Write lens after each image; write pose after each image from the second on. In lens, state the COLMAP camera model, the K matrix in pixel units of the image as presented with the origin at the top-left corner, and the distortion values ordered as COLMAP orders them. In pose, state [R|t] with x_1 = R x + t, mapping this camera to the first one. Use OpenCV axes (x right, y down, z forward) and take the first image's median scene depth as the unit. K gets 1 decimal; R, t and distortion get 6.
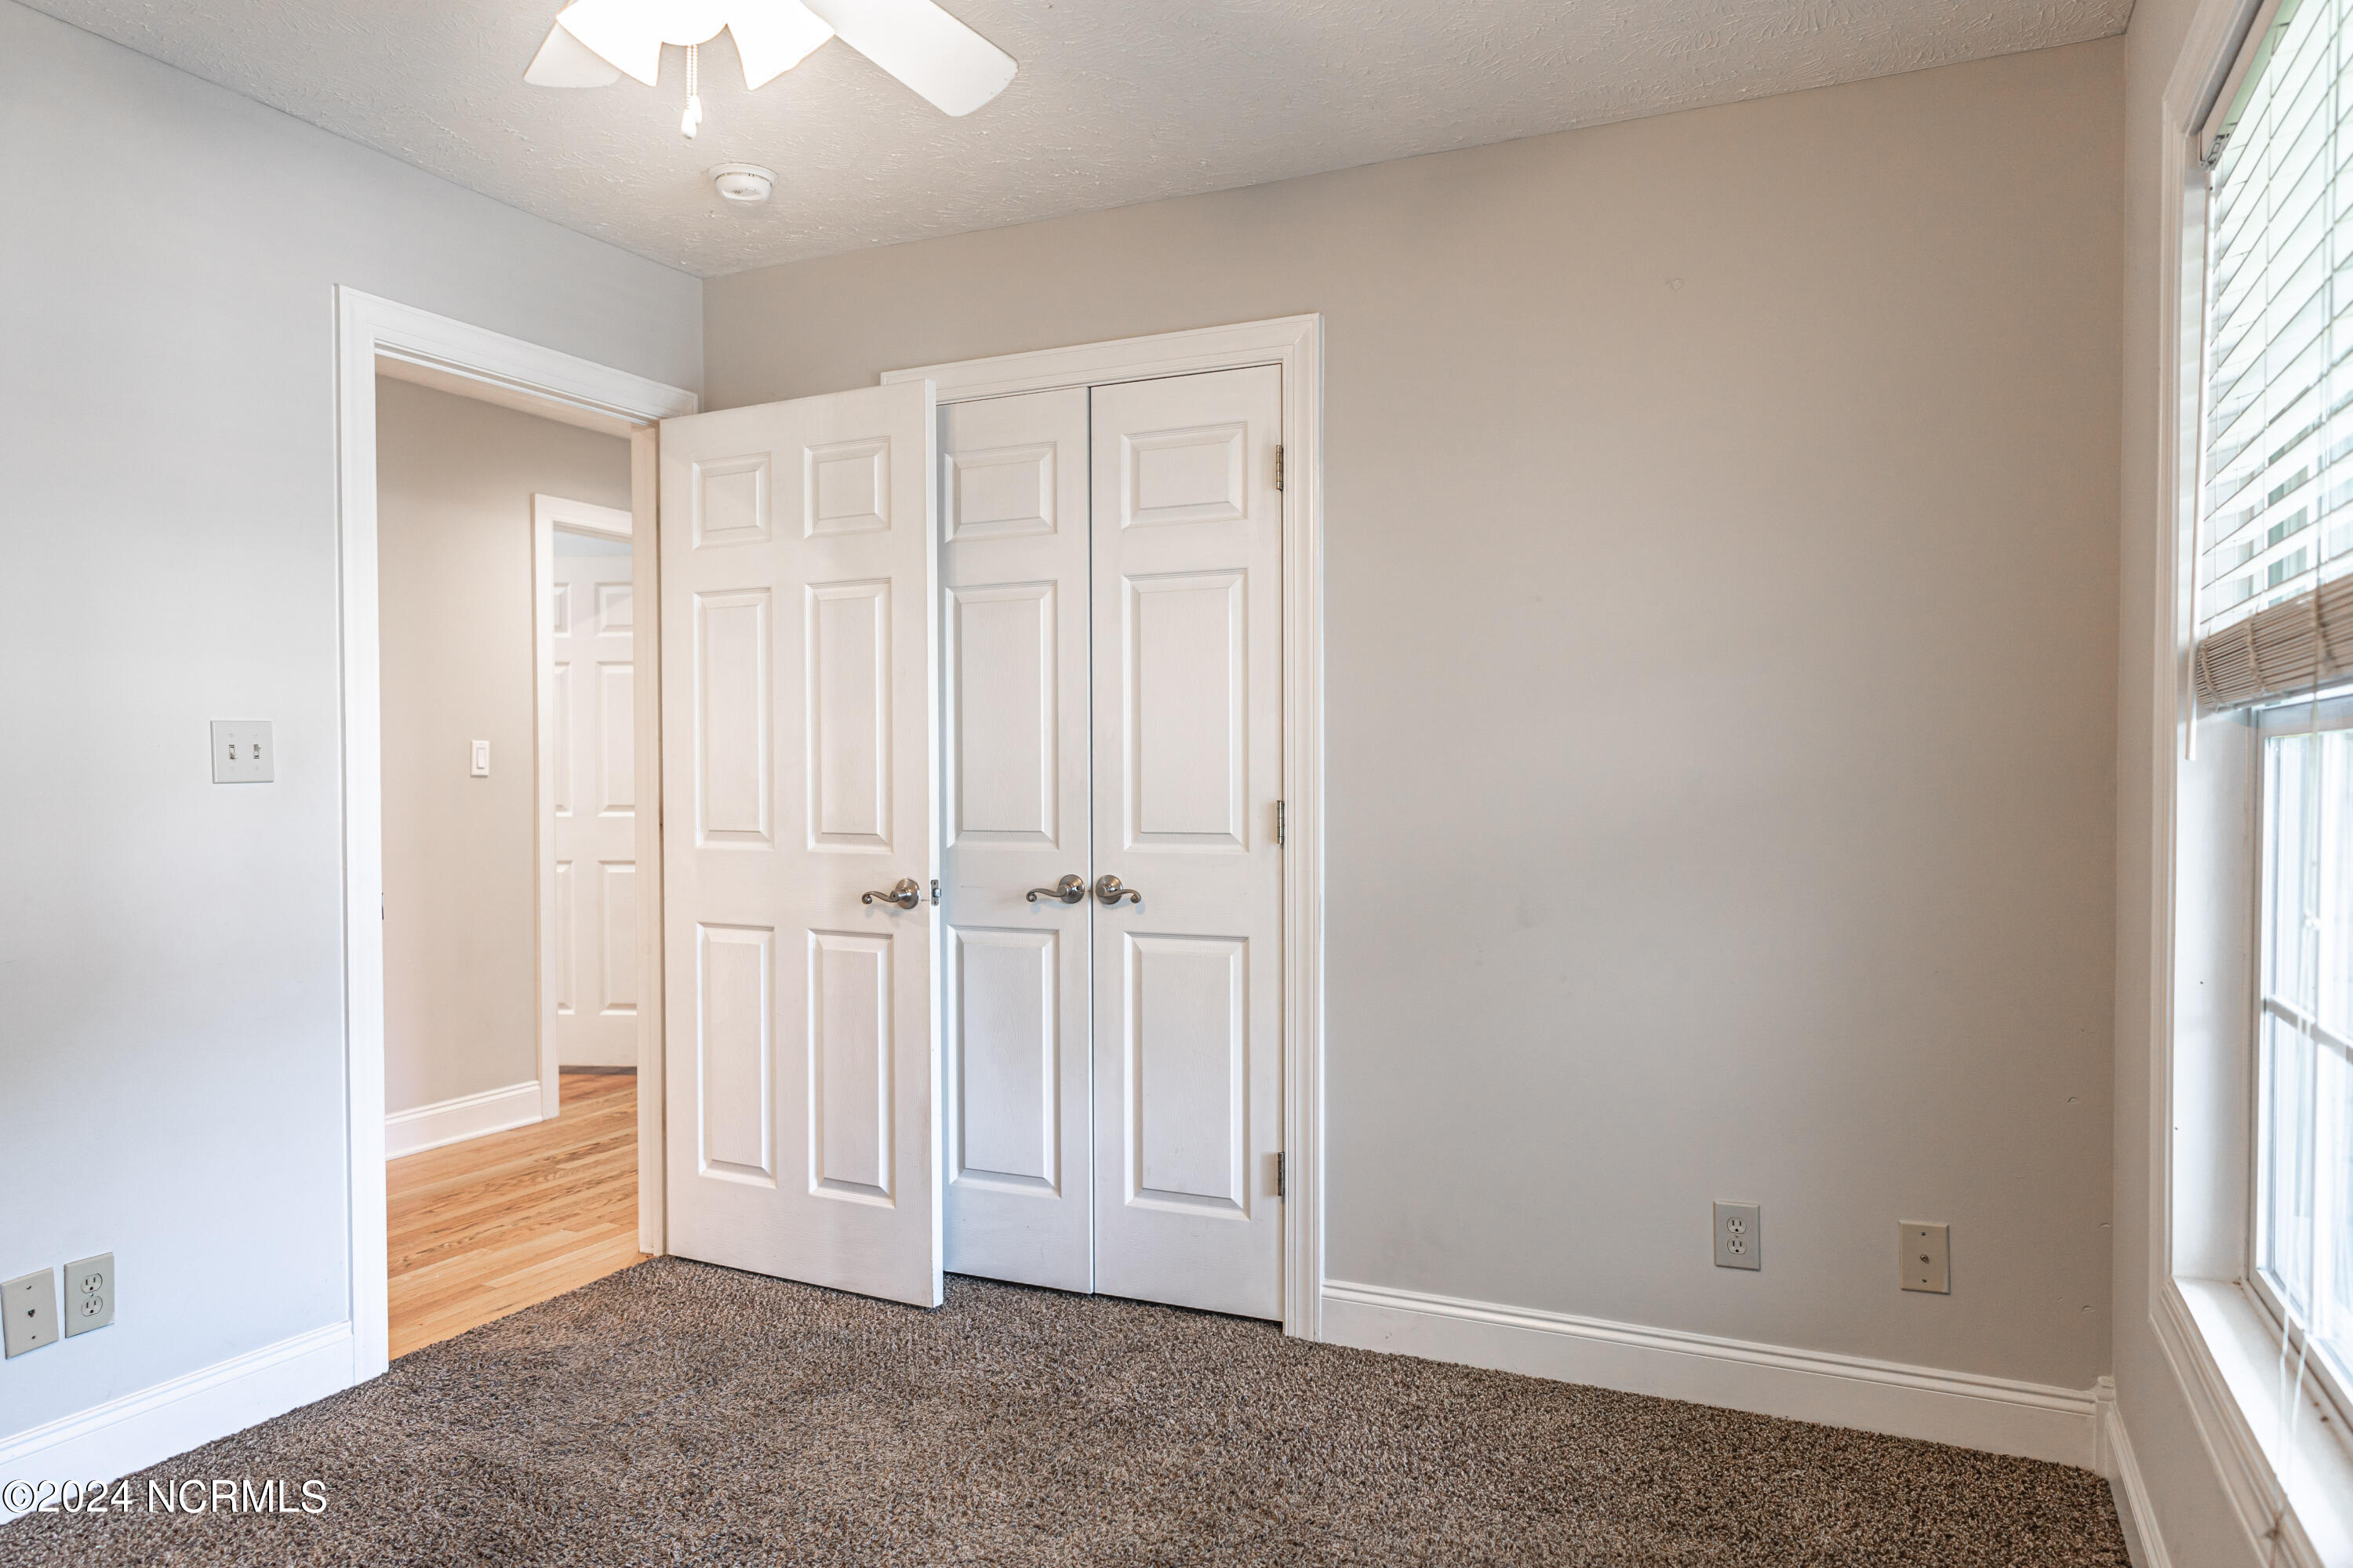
lens RADIAL K [[1563.7, 0, 1179.8], [0, 1563.7, 755.1], [0, 0, 1]] dist [0.060592, 0.000760]
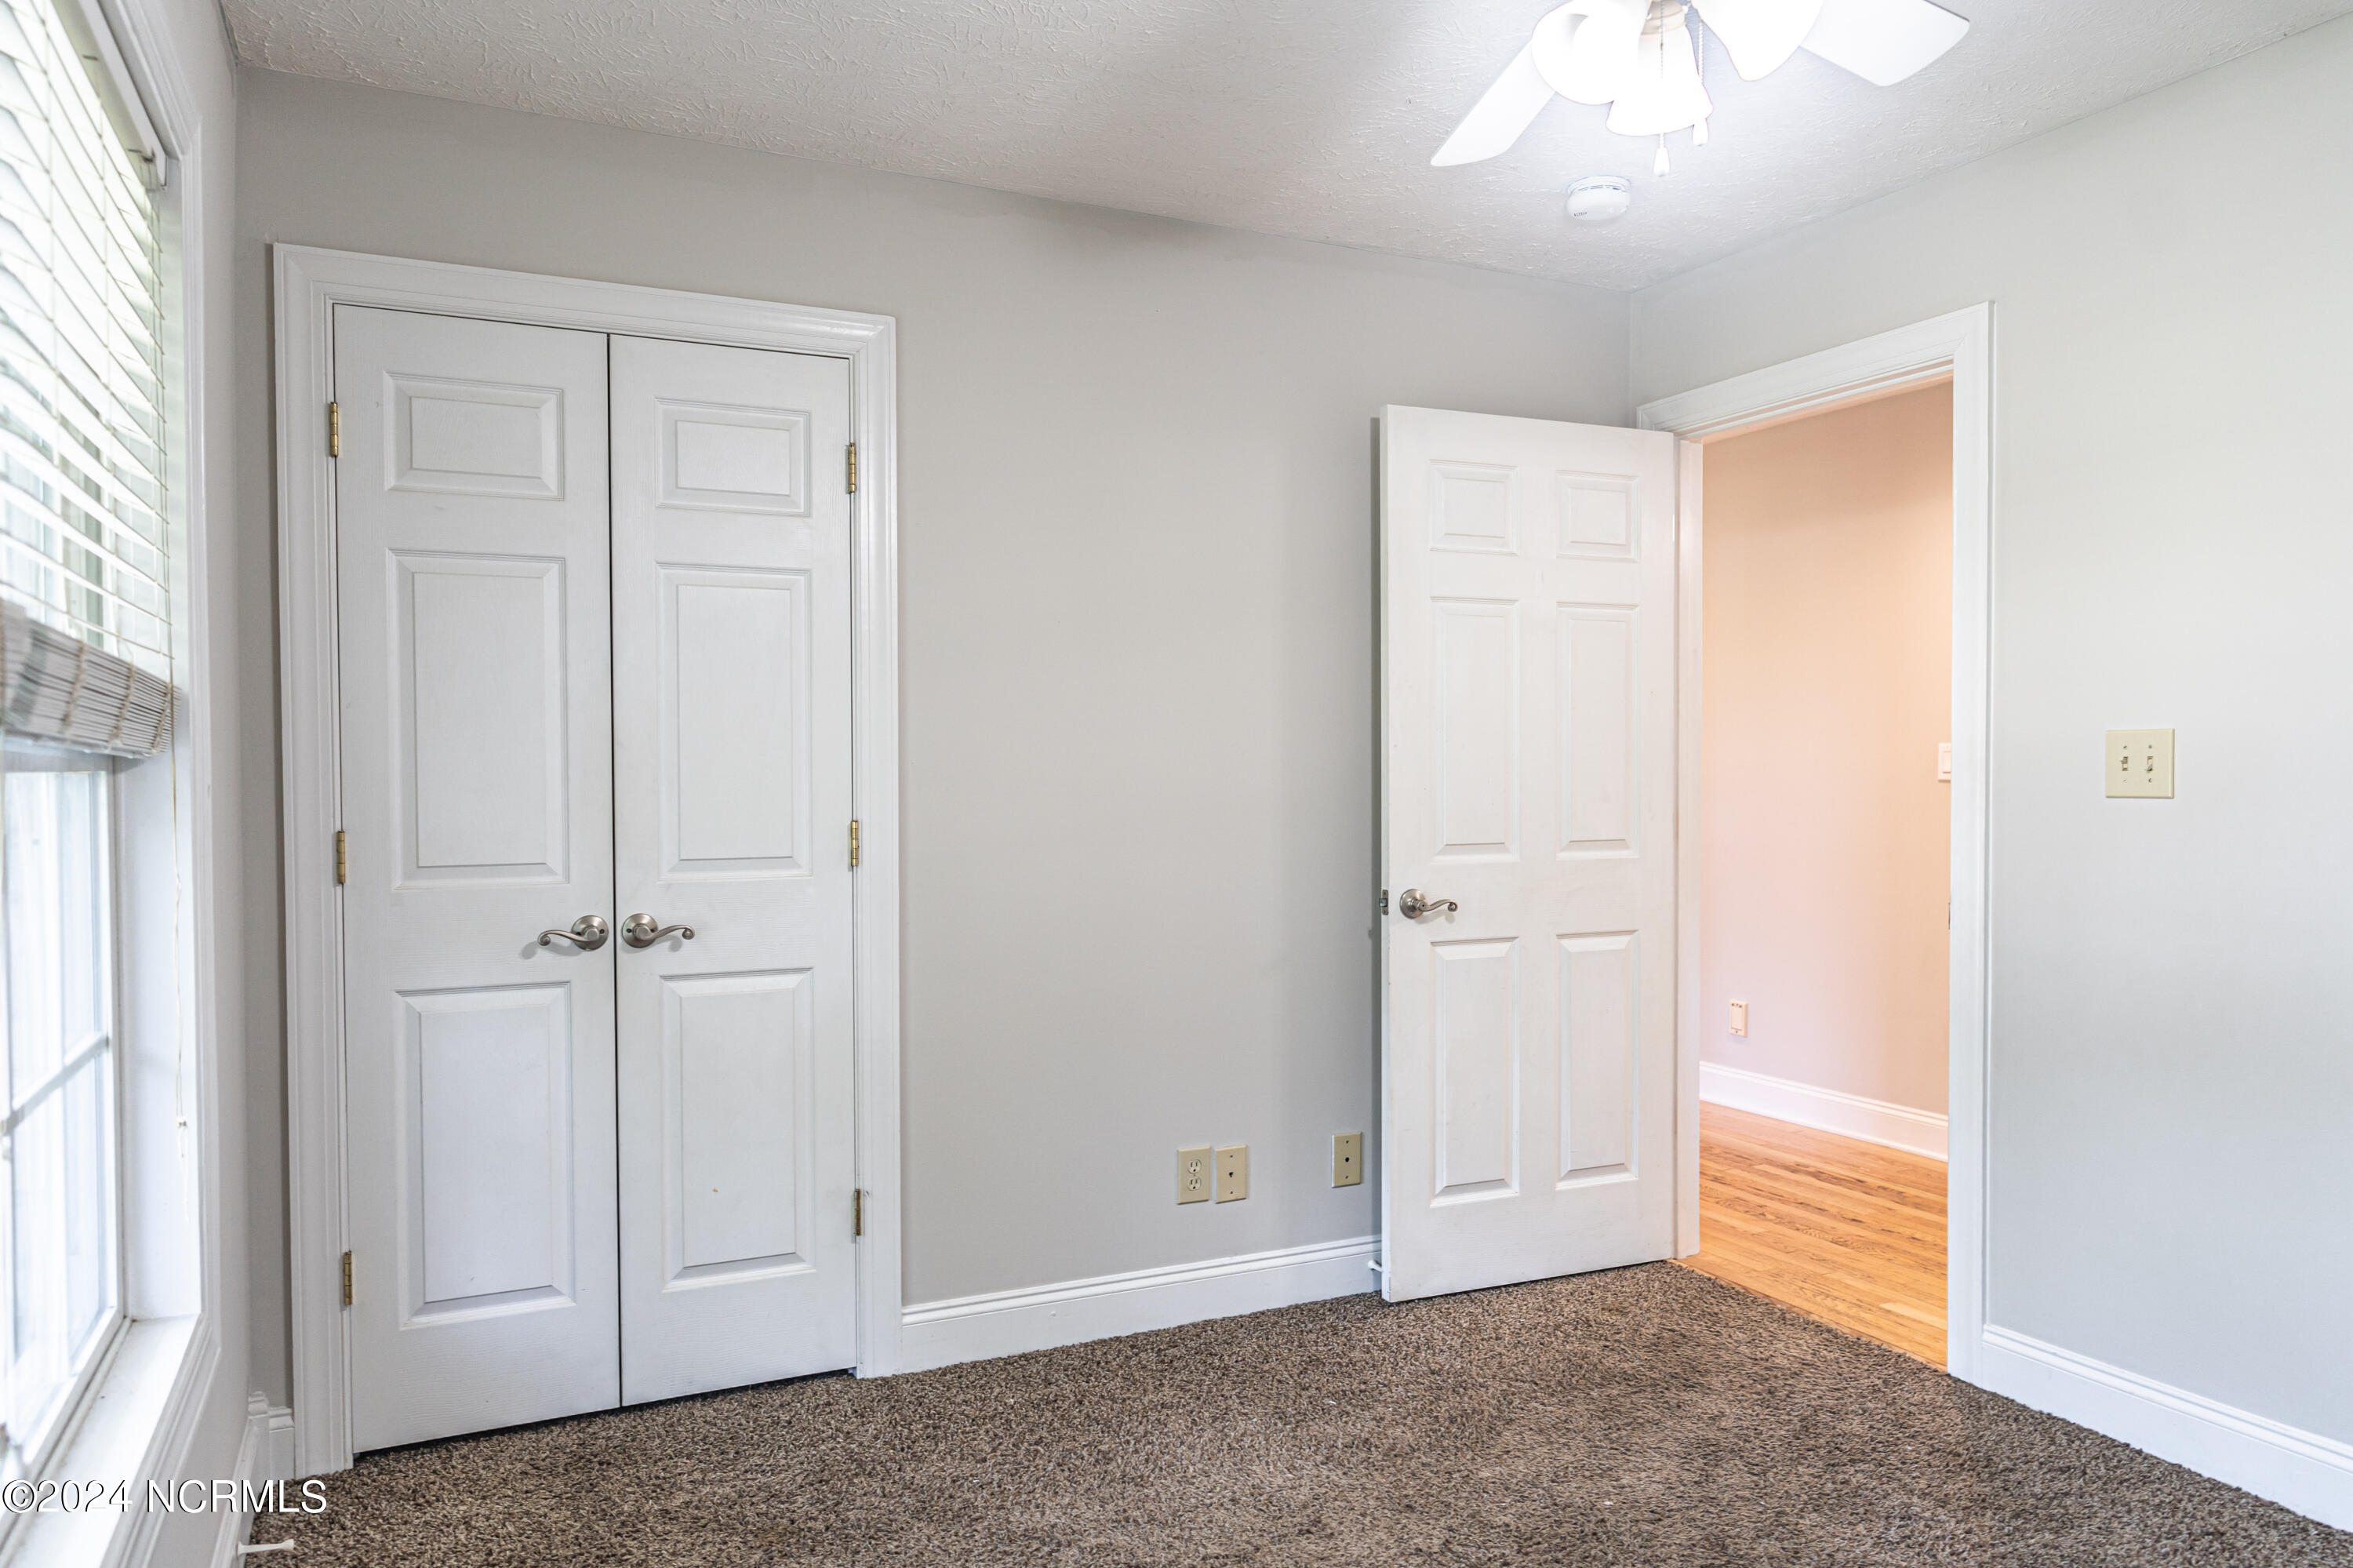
lens RADIAL K [[1560.4, 0, 1168.7], [0, 1560.4, 788.6], [0, 0, 1]] dist [0.000160, 0.003792]
pose [[0.642131, -0.001538, 0.766593, -0.529328], [-0.003822, 0.999979, 0.005208, 0.003329], [-0.766585, -0.006274, 0.642112, 0.246883]]
